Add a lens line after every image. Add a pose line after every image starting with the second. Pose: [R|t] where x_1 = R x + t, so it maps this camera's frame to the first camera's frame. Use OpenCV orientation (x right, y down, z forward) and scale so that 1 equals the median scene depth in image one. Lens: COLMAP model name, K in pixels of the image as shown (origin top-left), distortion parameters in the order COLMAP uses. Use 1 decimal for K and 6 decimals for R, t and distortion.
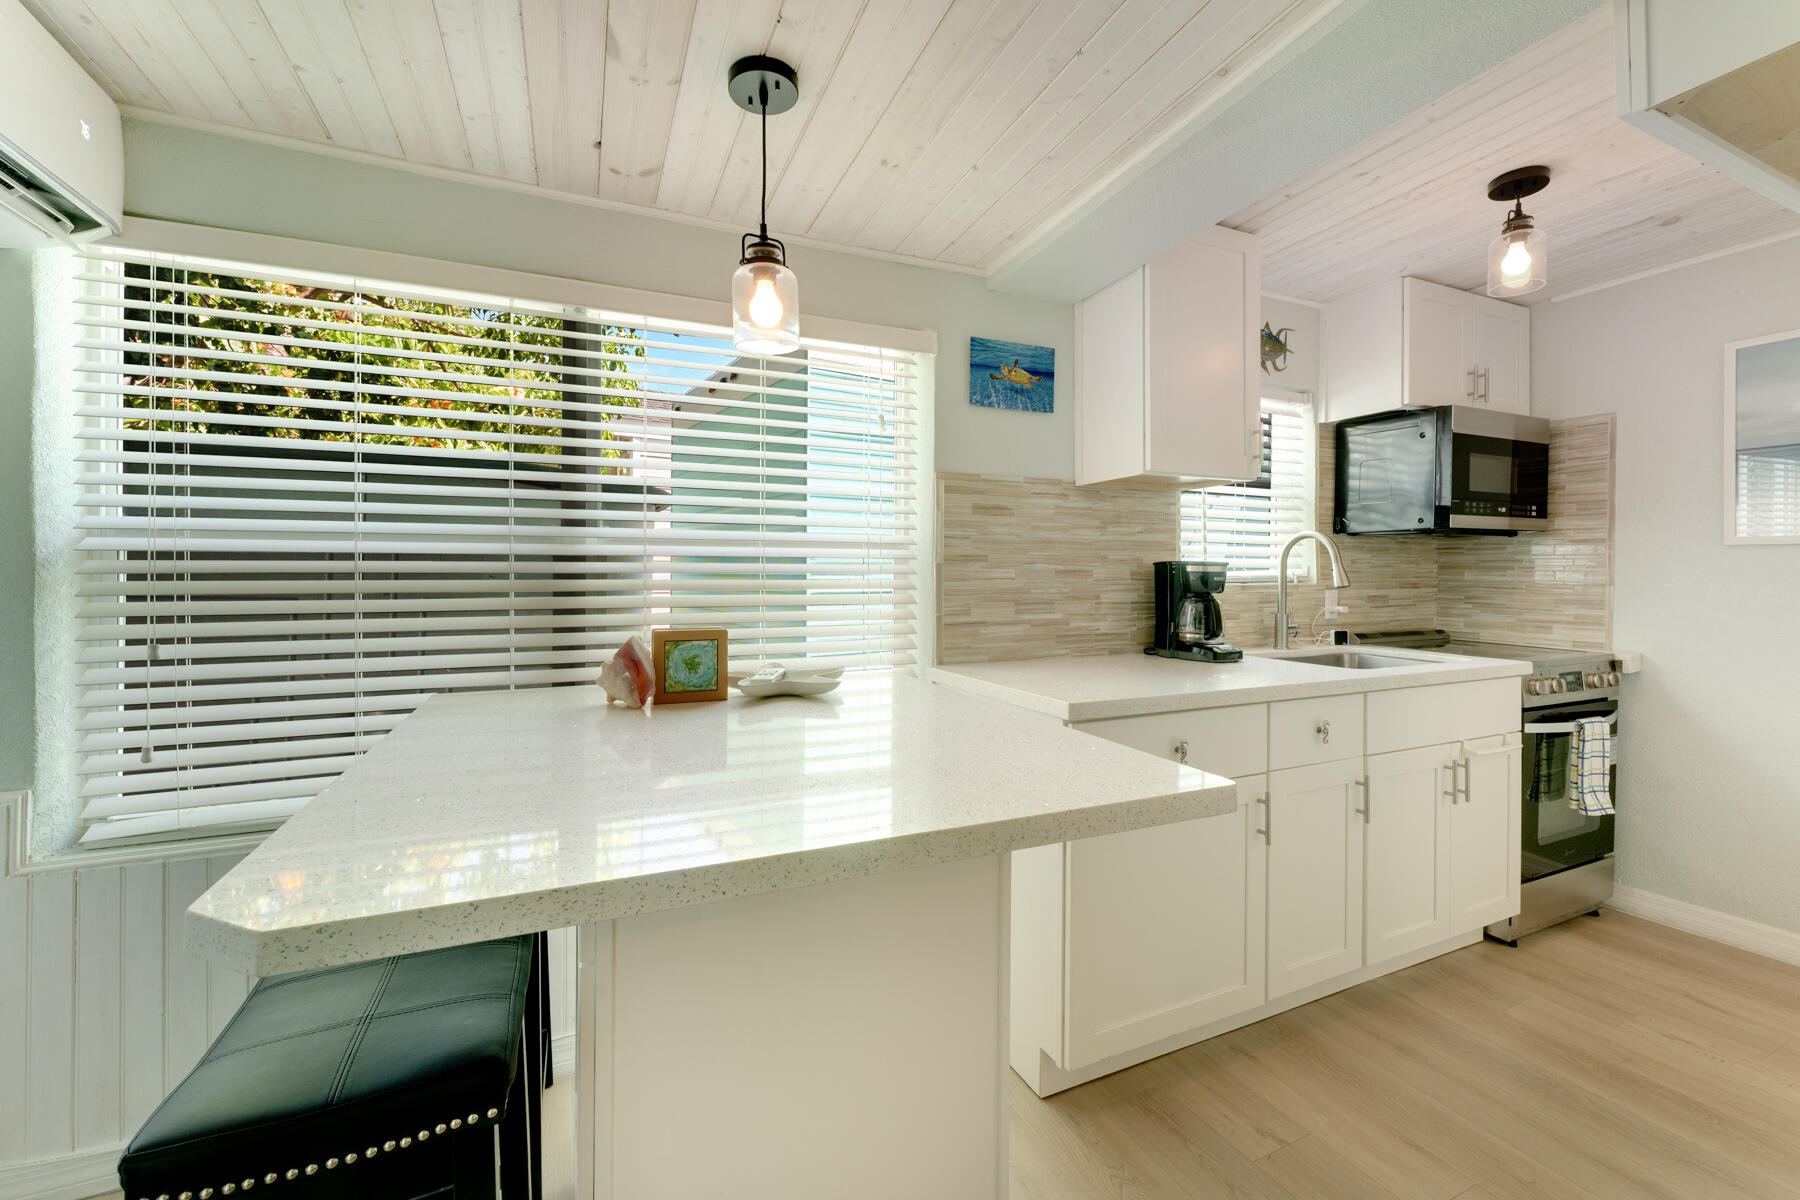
lens RADIAL K [[719.7, 0, 897.2], [0, 719.7, 582.2], [0, 0, 1]] dist [-0.001683, -0.000029]
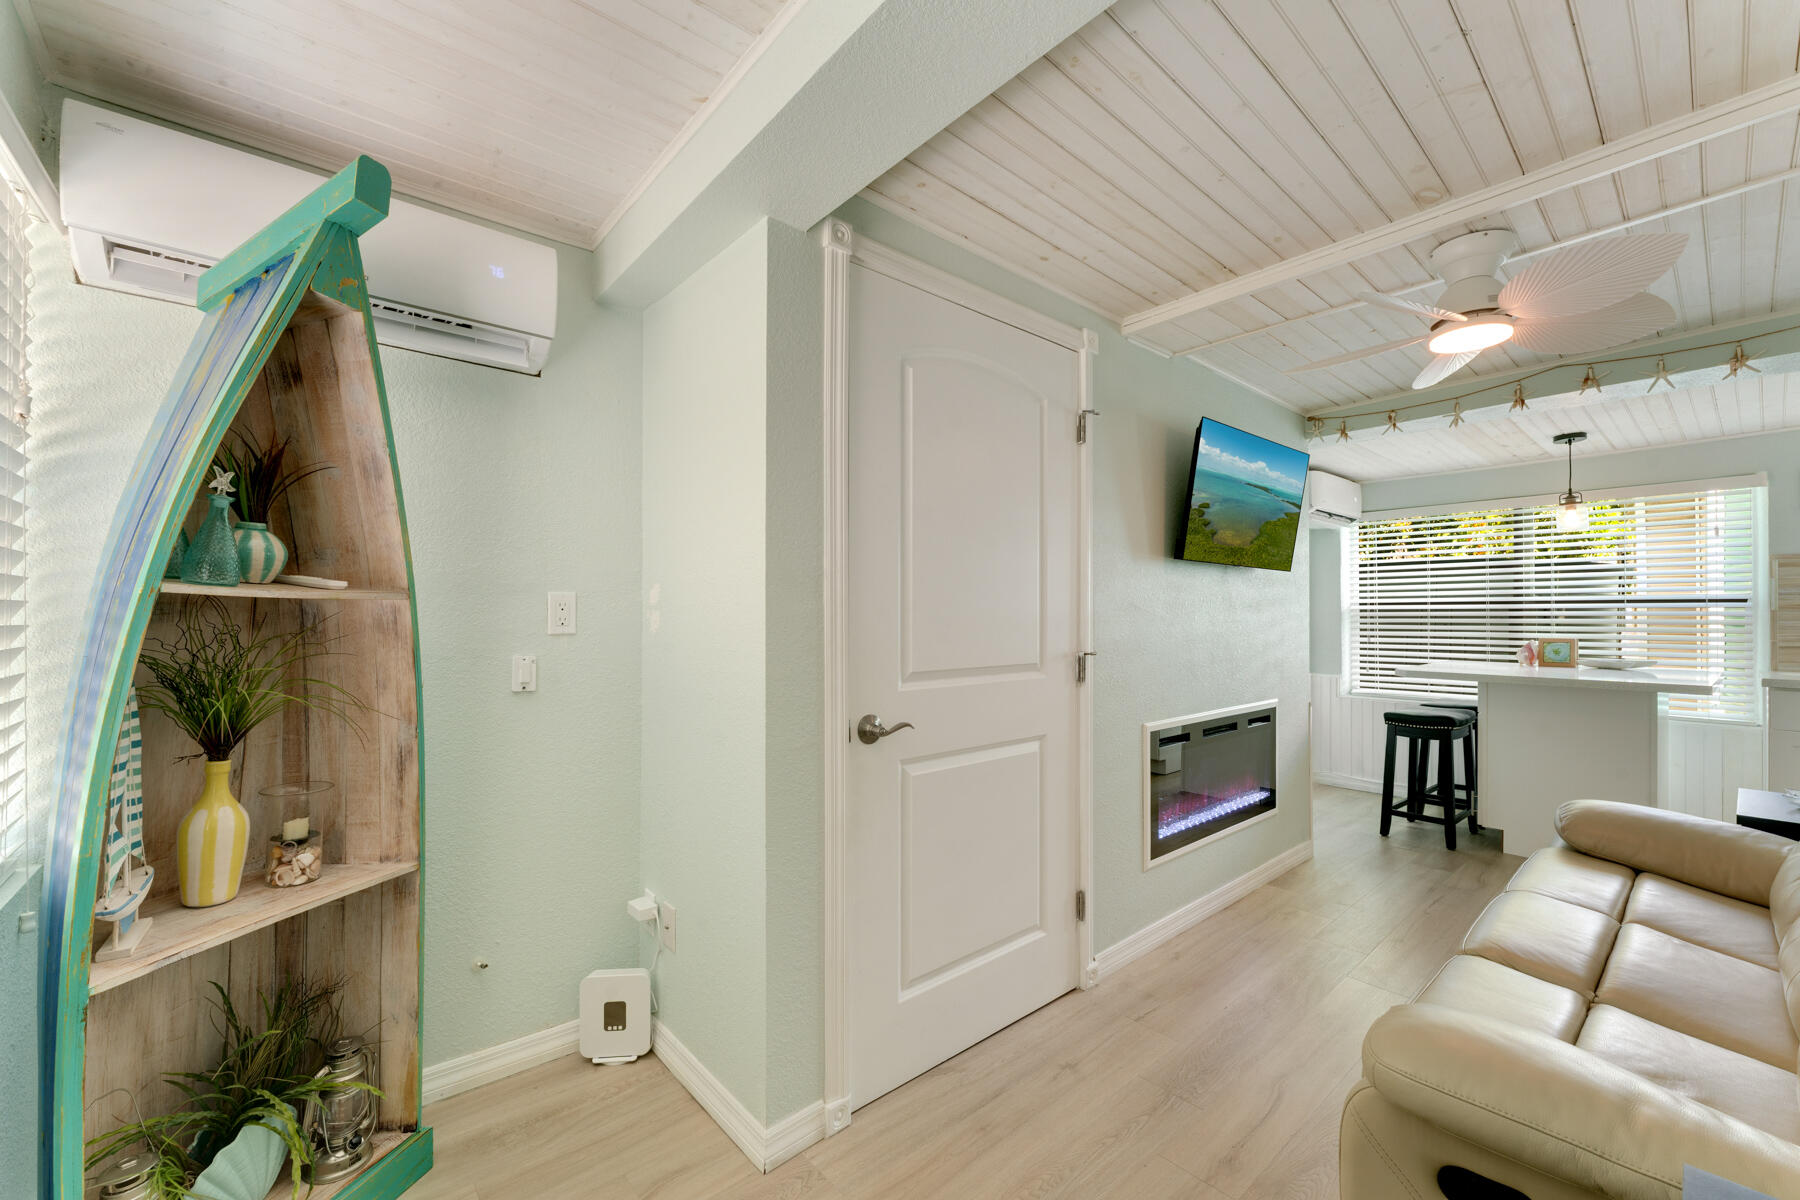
lens RADIAL K [[719.7, 0, 897.2], [0, 719.7, 582.2], [0, 0, 1]] dist [-0.001683, -0.000029]
pose [[0.282715, -0.042108, -0.958279, 1.053019], [-0.004372, 0.998969, -0.045185, -0.006201], [0.959194, 0.016964, 0.282239, -1.382444]]
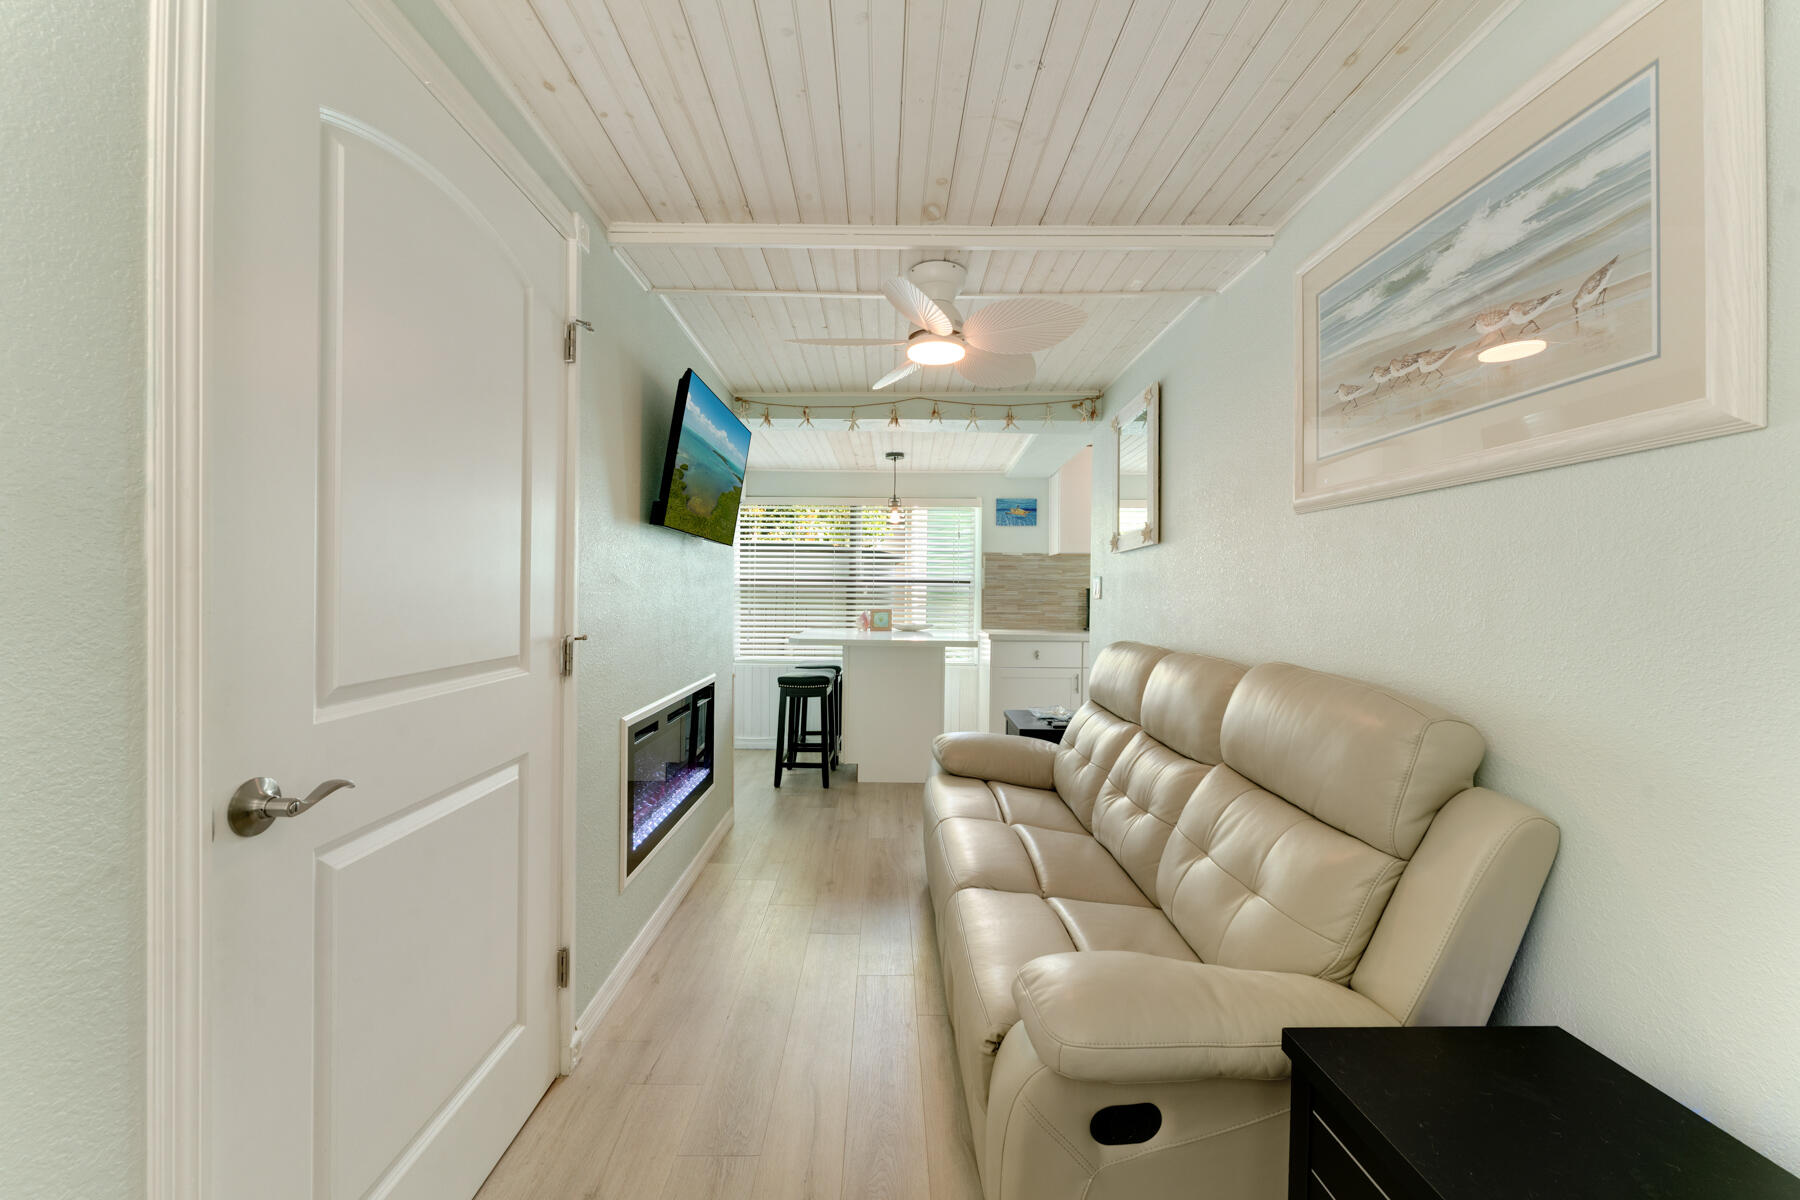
lens RADIAL K [[719.7, 0, 897.2], [0, 719.7, 582.2], [0, 0, 1]] dist [-0.001683, -0.000029]
pose [[0.919372, 0.007495, -0.393319, 0.762634], [-0.014664, 0.999777, -0.015225, -0.006302], [0.393117, 0.019765, 0.919276, -1.420352]]
